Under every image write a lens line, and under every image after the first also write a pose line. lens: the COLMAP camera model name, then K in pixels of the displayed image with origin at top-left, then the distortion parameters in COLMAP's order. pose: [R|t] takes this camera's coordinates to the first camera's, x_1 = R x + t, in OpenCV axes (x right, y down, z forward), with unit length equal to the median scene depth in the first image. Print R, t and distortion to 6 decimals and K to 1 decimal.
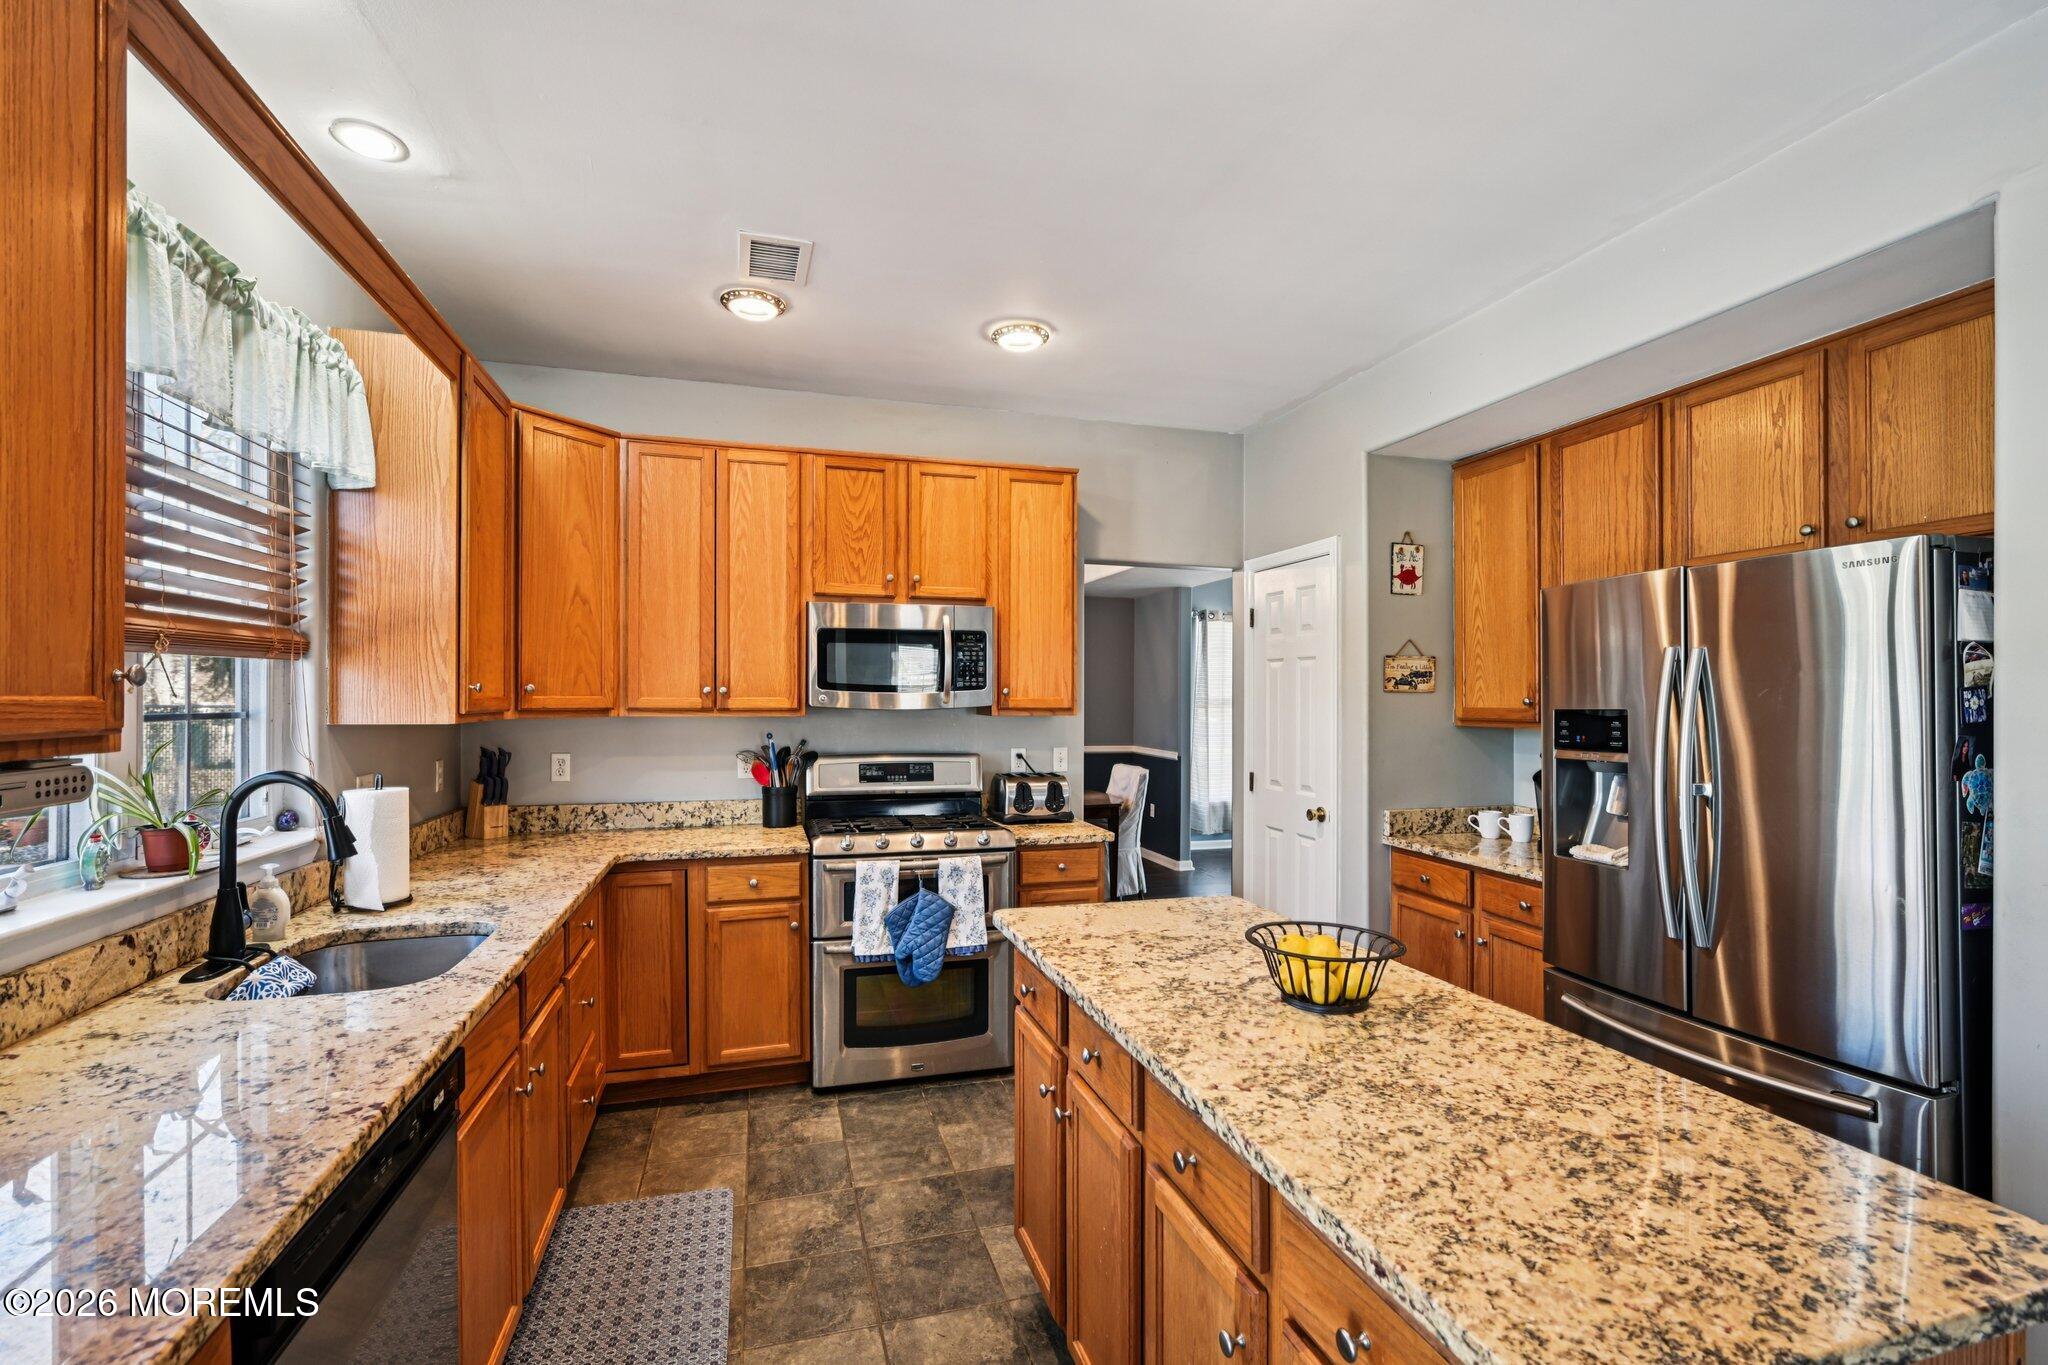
lens RADIAL K [[894.8, 0, 1020.0], [0, 894.8, 697.9], [0, 0, 1]] dist [-0.000120, 0.000140]
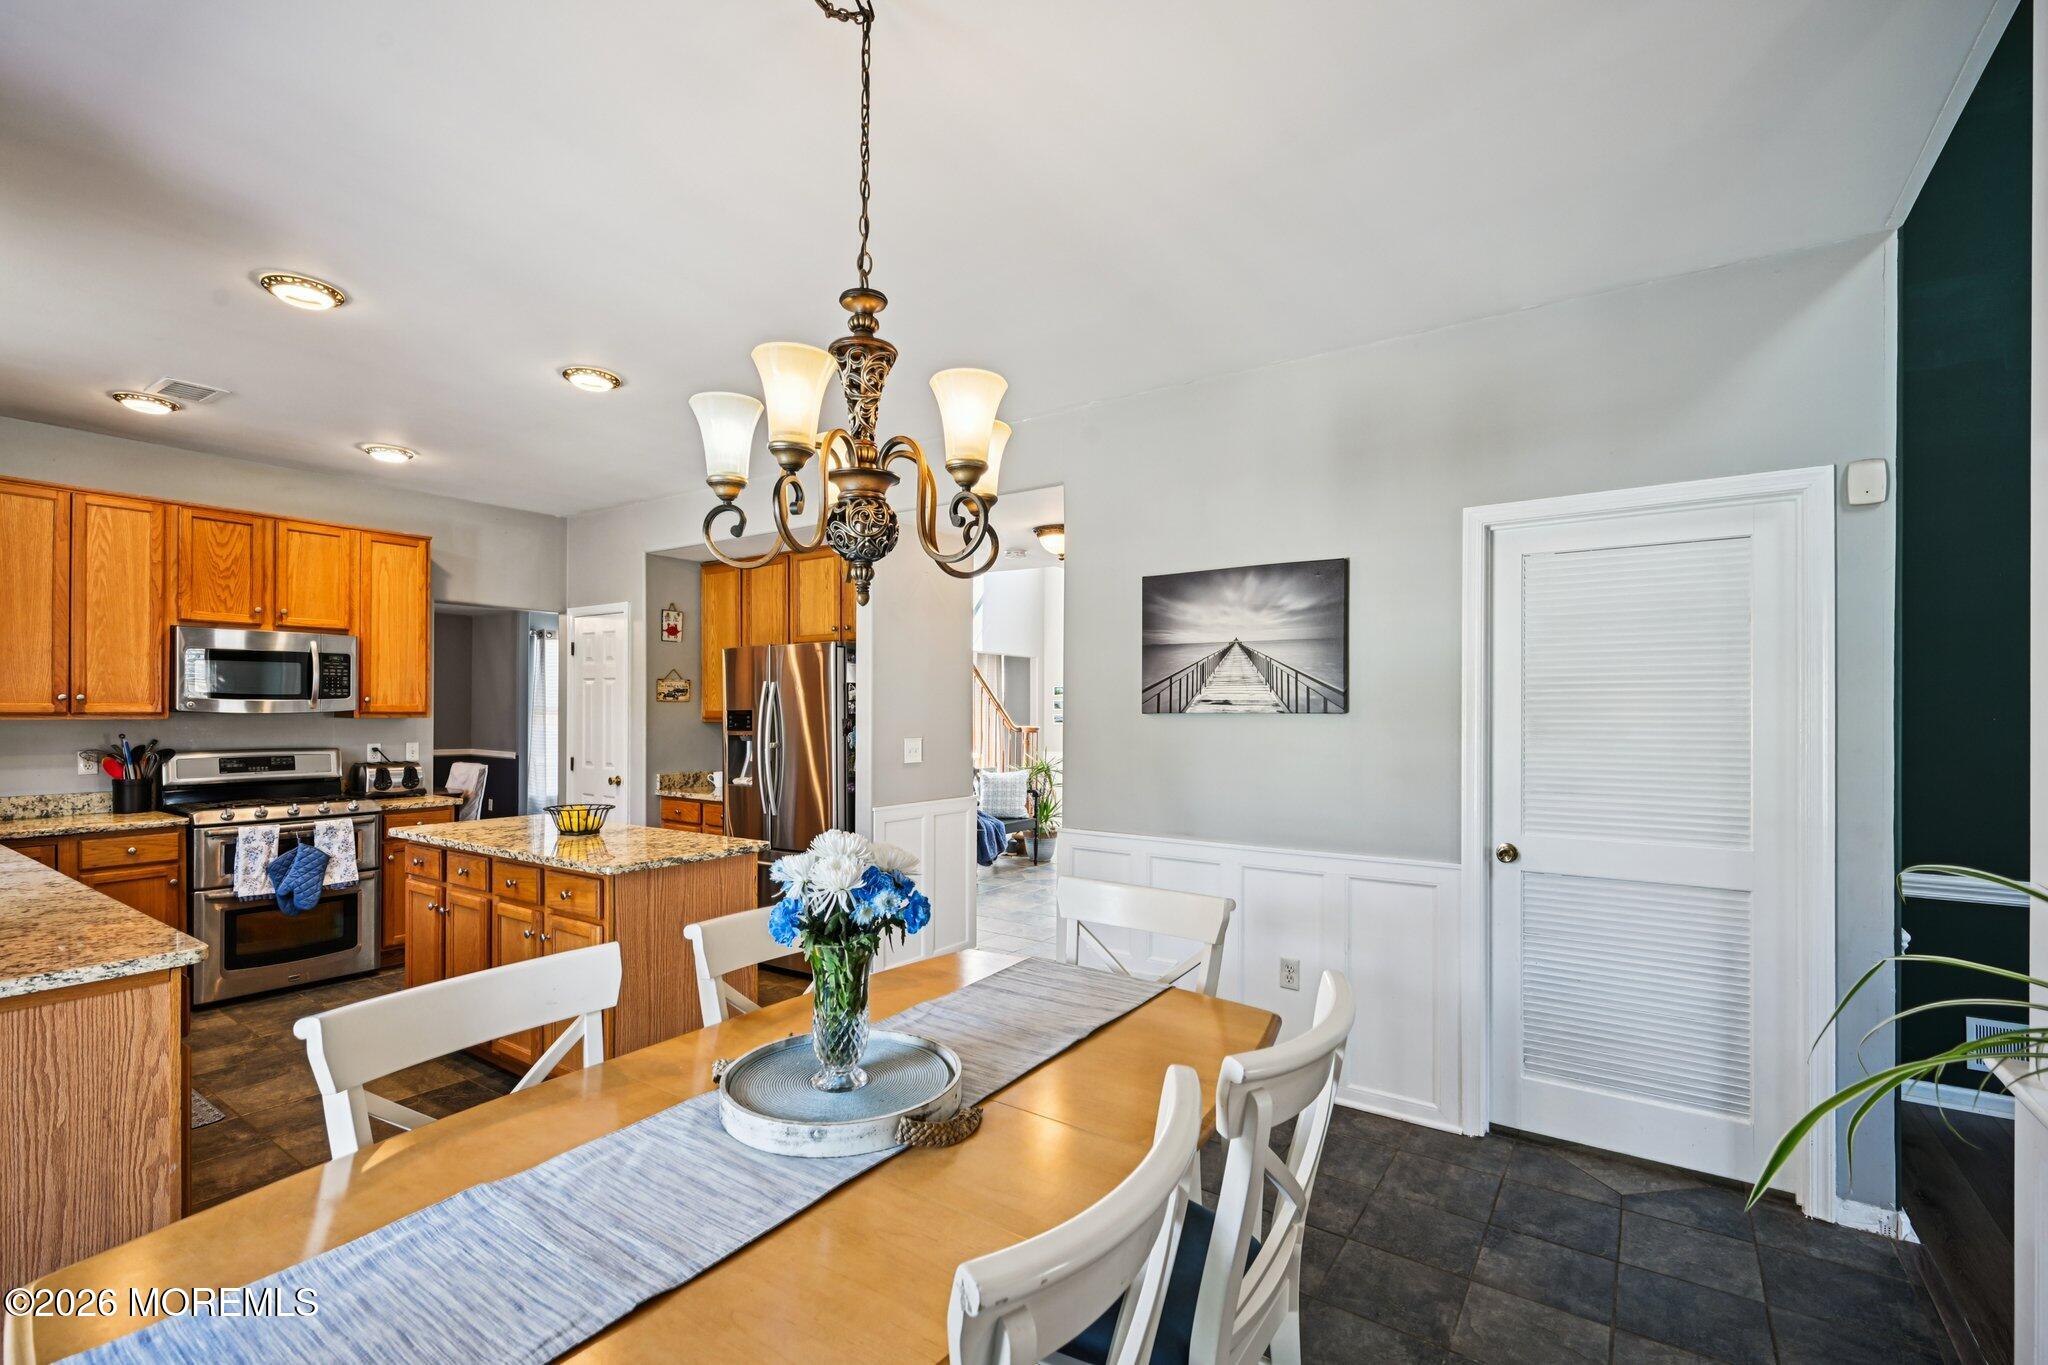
lens RADIAL K [[894.8, 0, 1014.2], [0, 894.8, 704.5], [0, 0, 1]] dist [-0.000120, 0.000140]
pose [[0.778315, 0.002490, 0.627869, -0.109819], [-0.000562, 0.999994, -0.003269, 0.004095], [-0.627874, 0.002191, 0.778312, -0.686458]]
